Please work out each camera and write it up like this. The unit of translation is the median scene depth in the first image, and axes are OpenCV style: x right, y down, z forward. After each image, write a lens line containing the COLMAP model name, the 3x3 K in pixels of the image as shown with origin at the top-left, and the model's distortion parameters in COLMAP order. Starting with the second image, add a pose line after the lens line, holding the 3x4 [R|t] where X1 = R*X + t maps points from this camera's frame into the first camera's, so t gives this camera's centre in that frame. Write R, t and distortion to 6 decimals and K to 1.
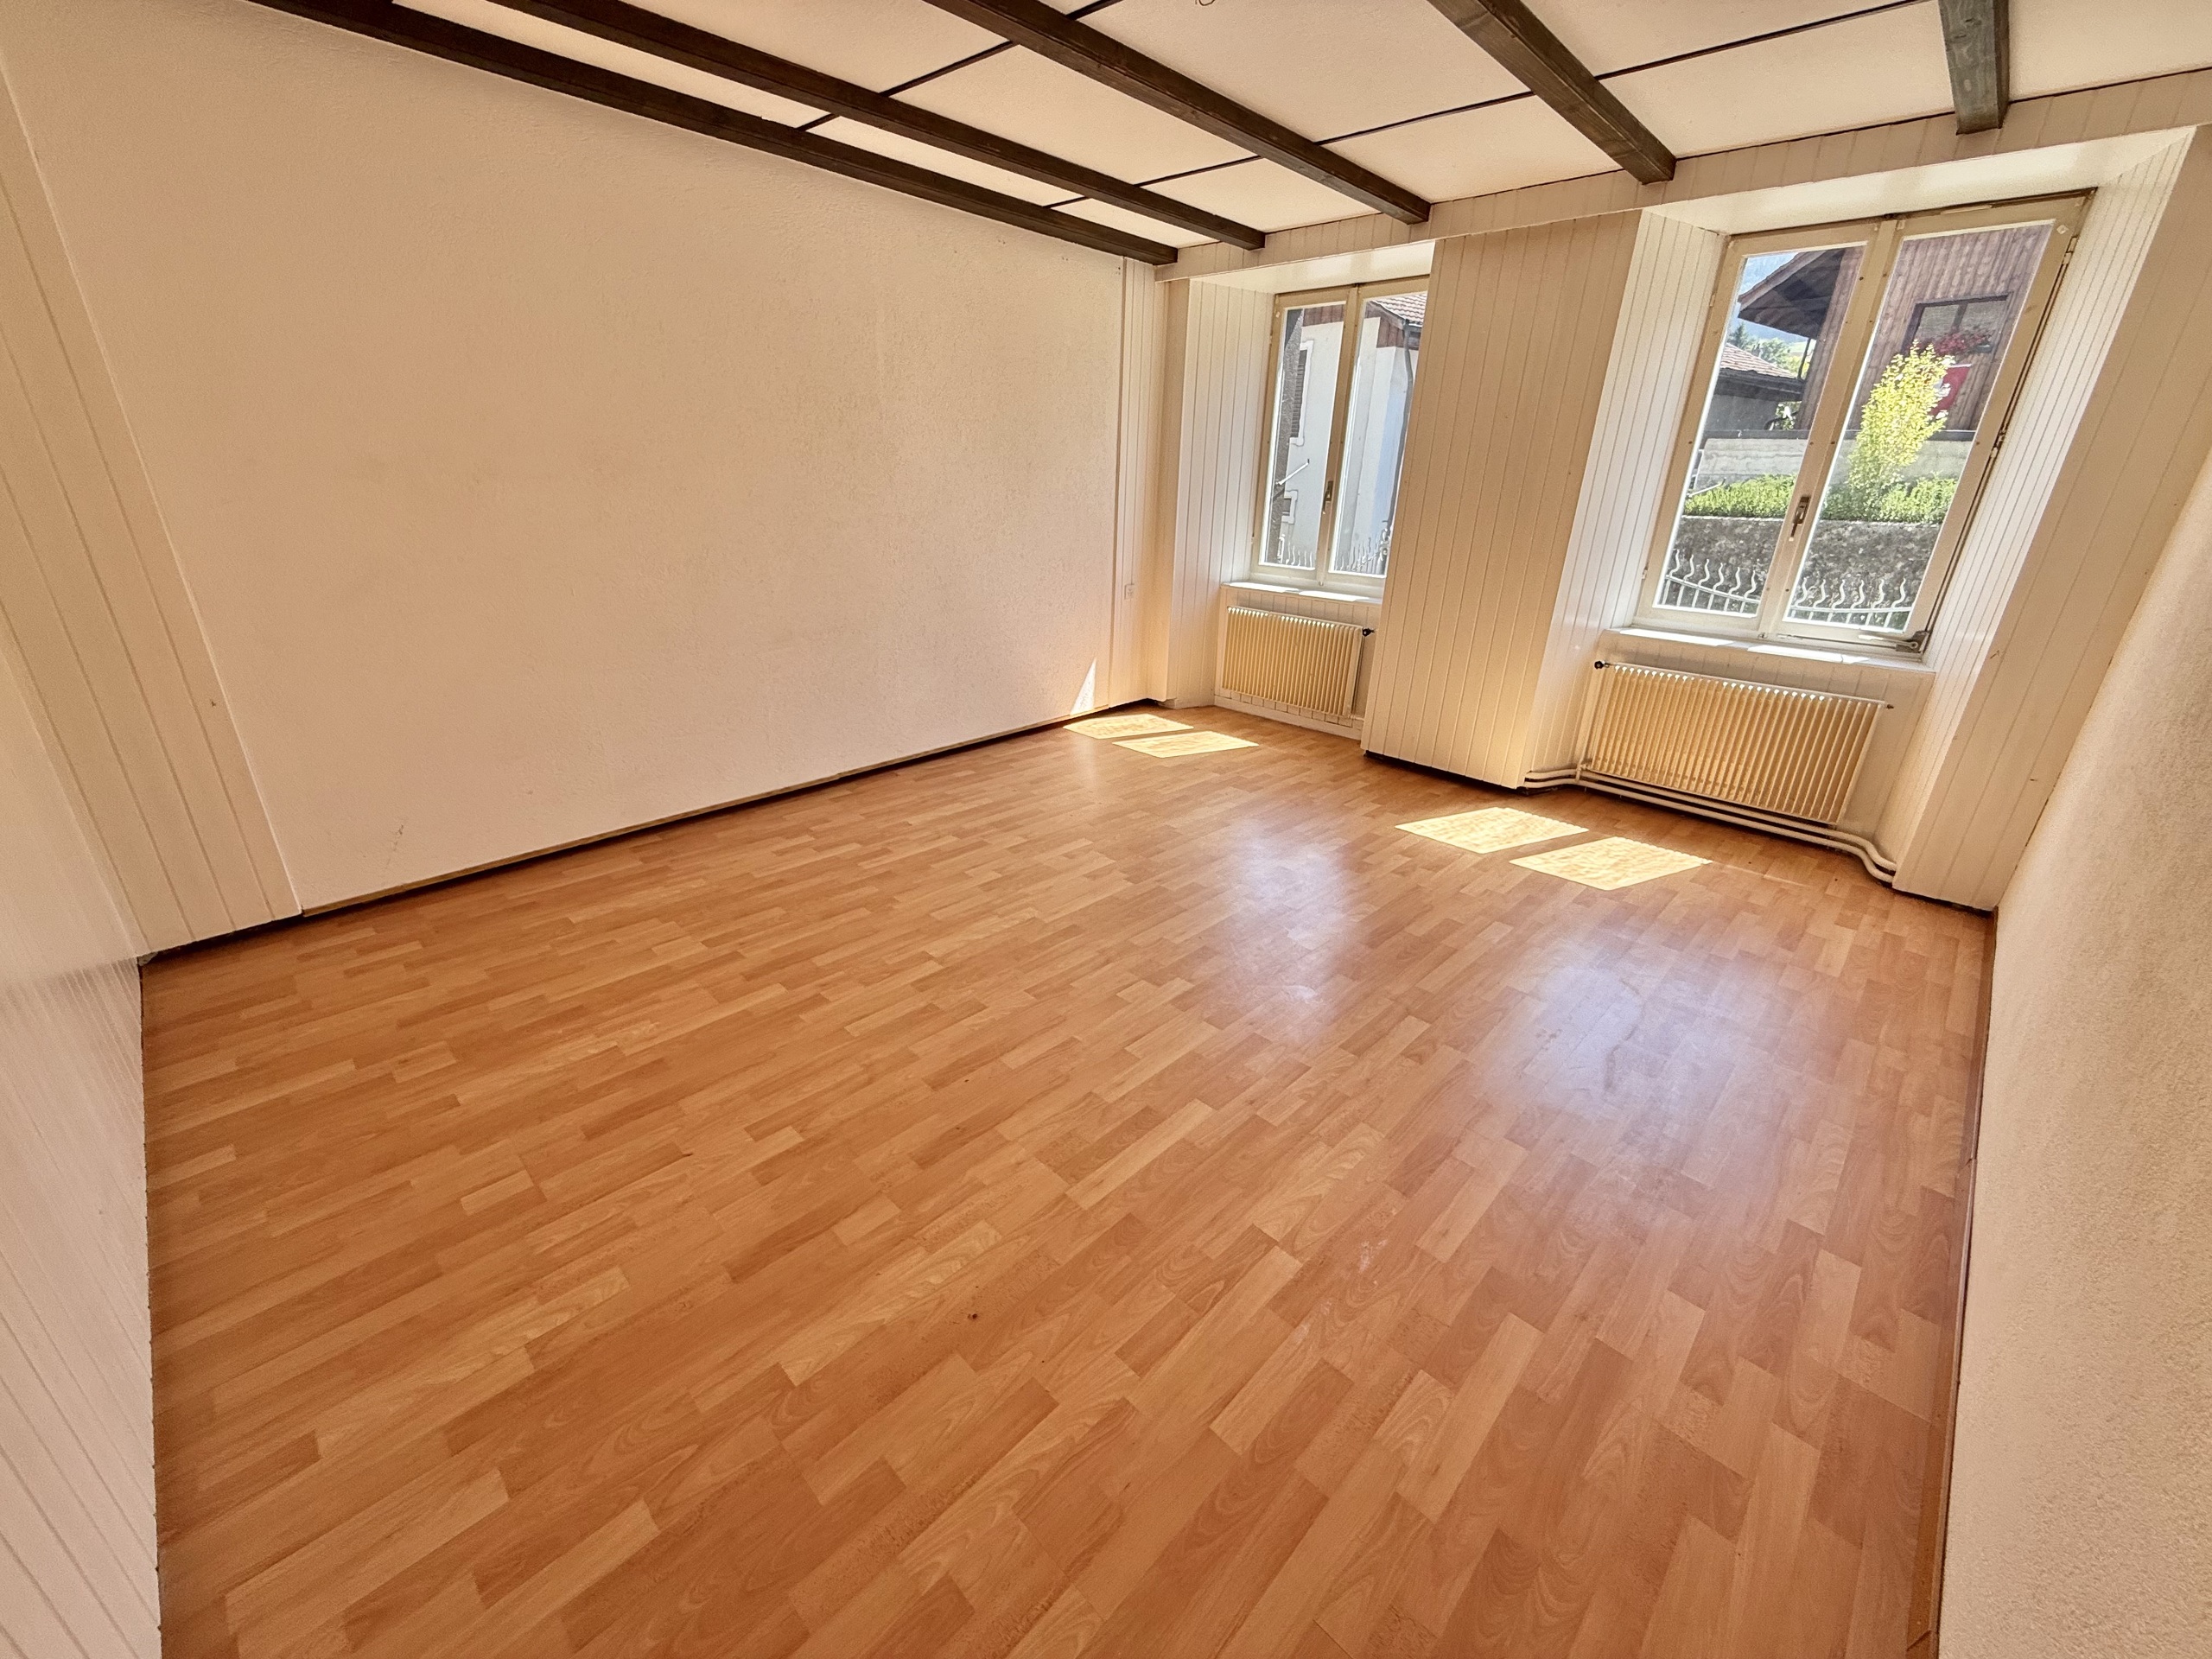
lens RADIAL K [[881.2, 0, 1099.6], [0, 881.2, 828.3], [0, 0, 1]] dist [-0.001880, 0.000095]
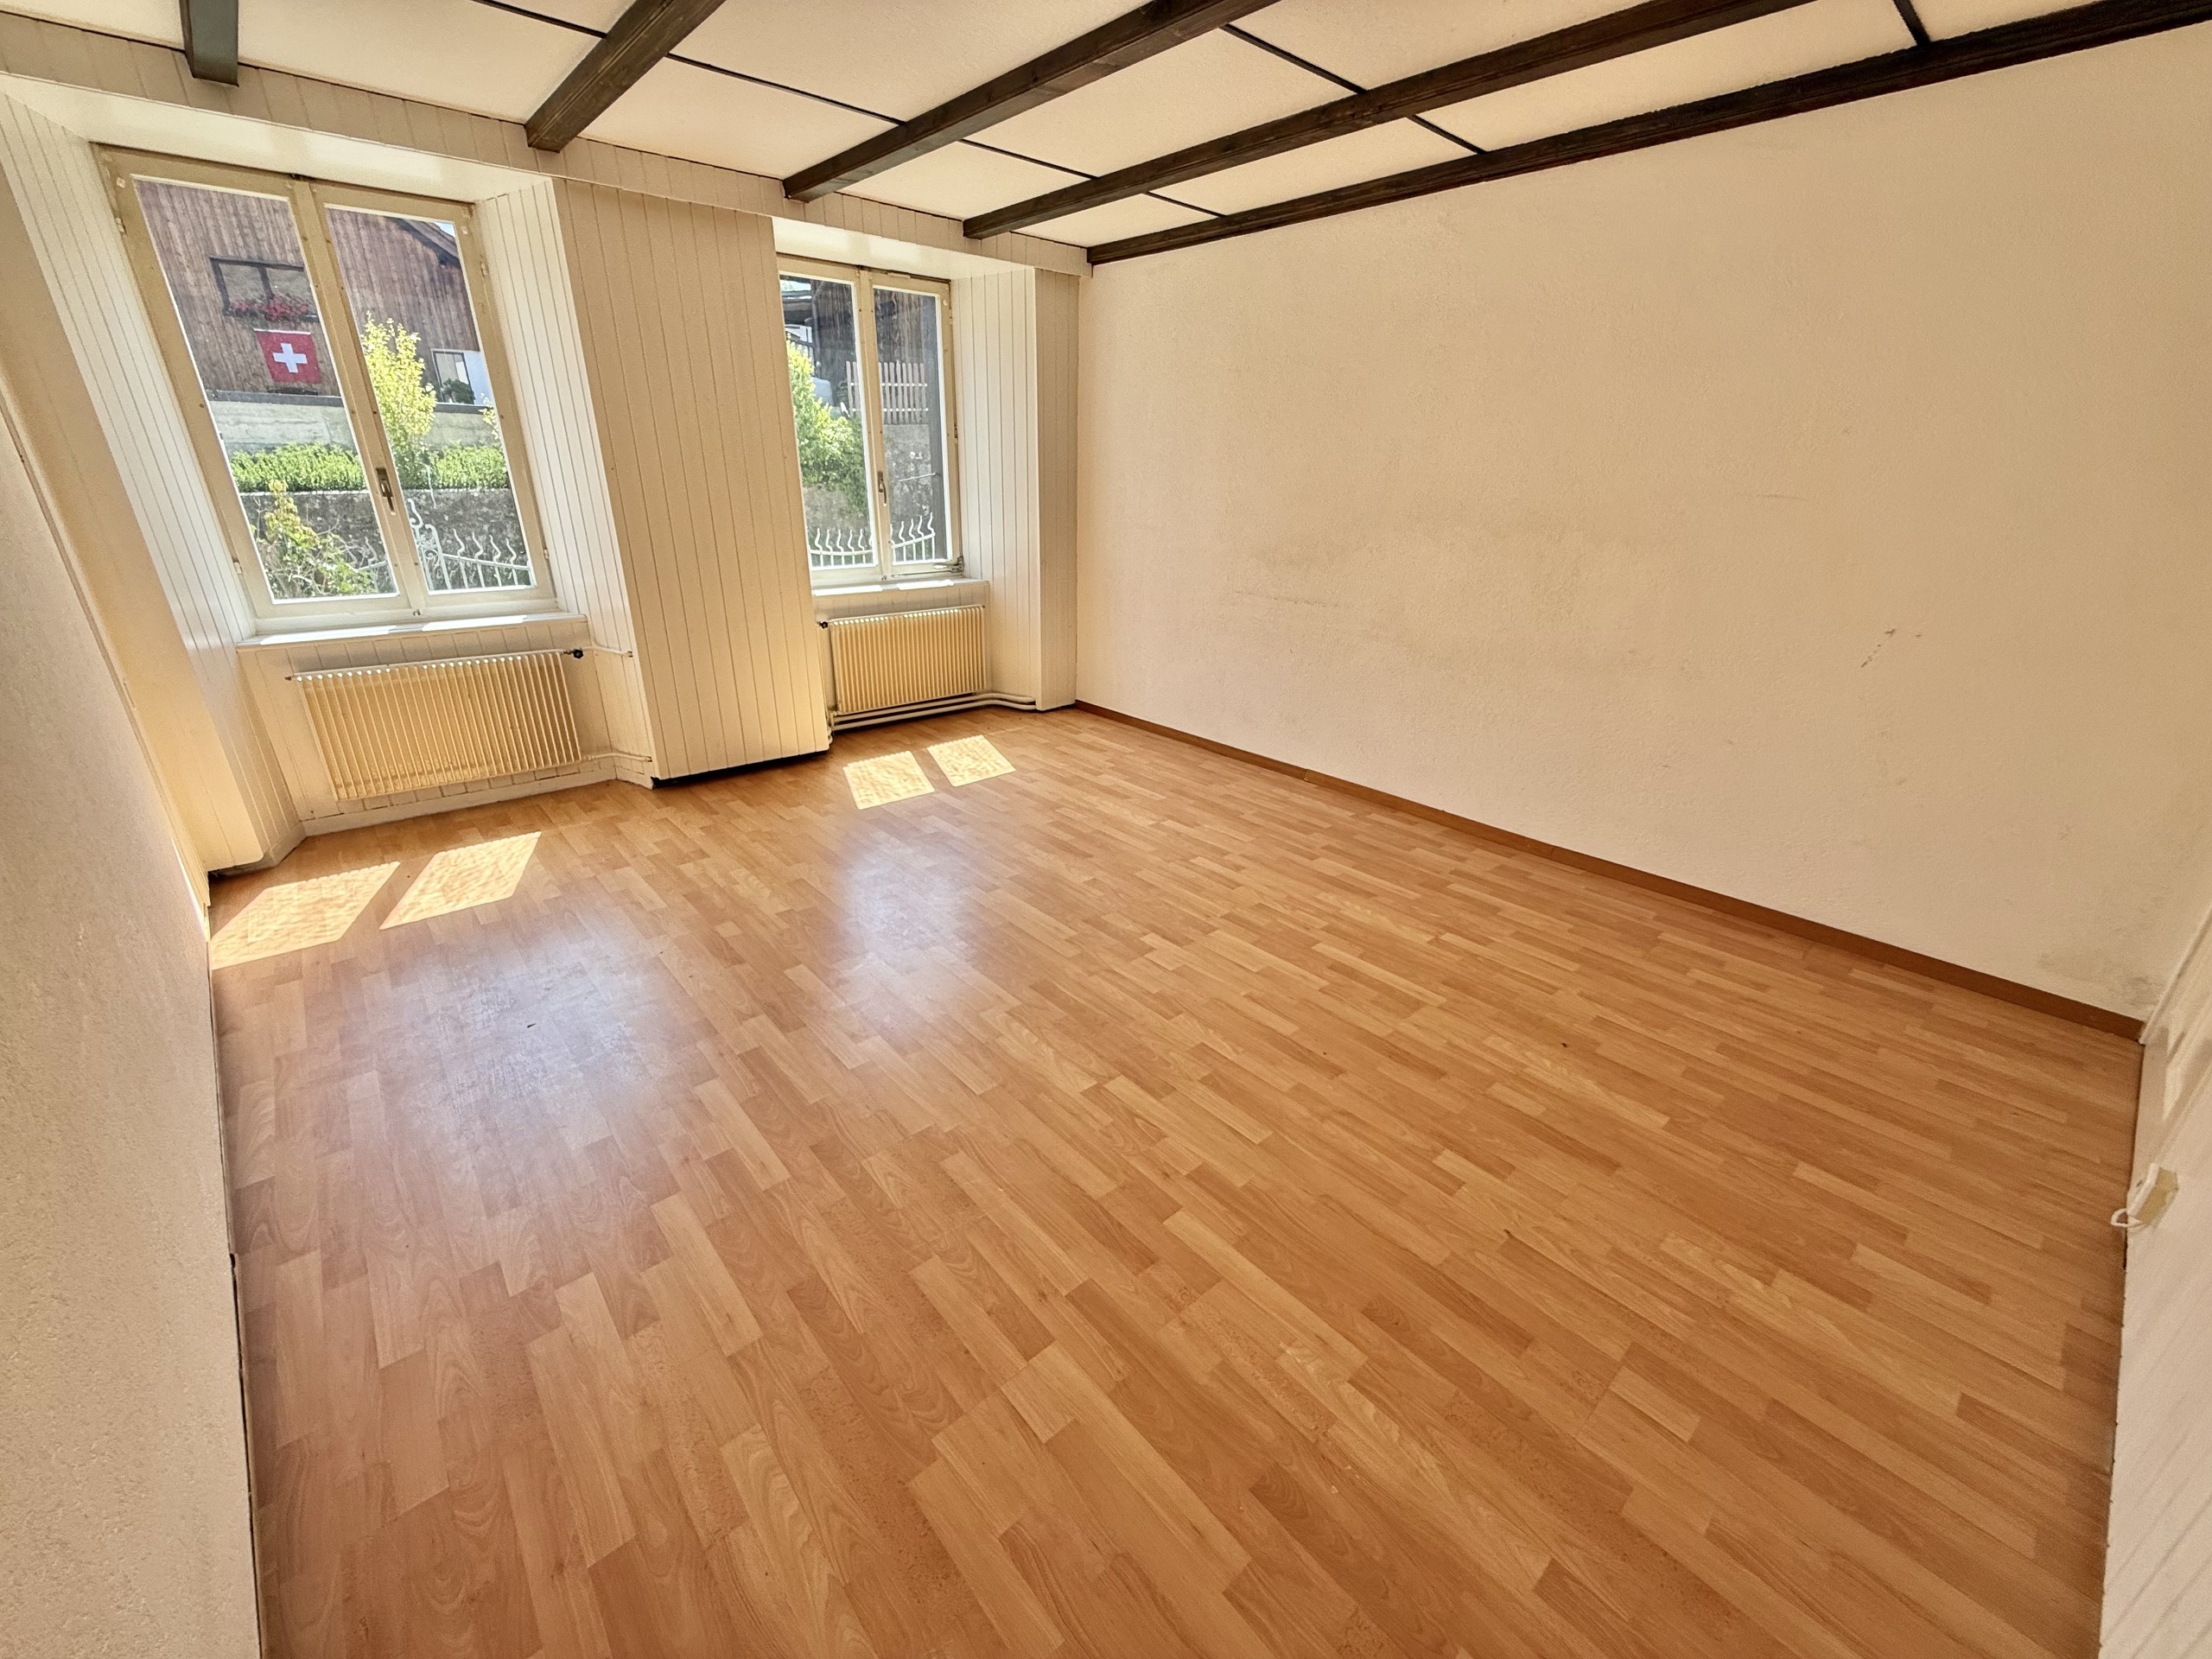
lens RADIAL K [[881.2, 0, 1099.6], [0, 881.2, 828.3], [0, 0, 1]] dist [-0.001880, 0.000095]
pose [[0.078520, -0.399858, 0.913208, -0.755628], [0.366247, 0.863548, 0.346623, -0.303950], [-0.927199, 0.307243, 0.214252, 0.688965]]
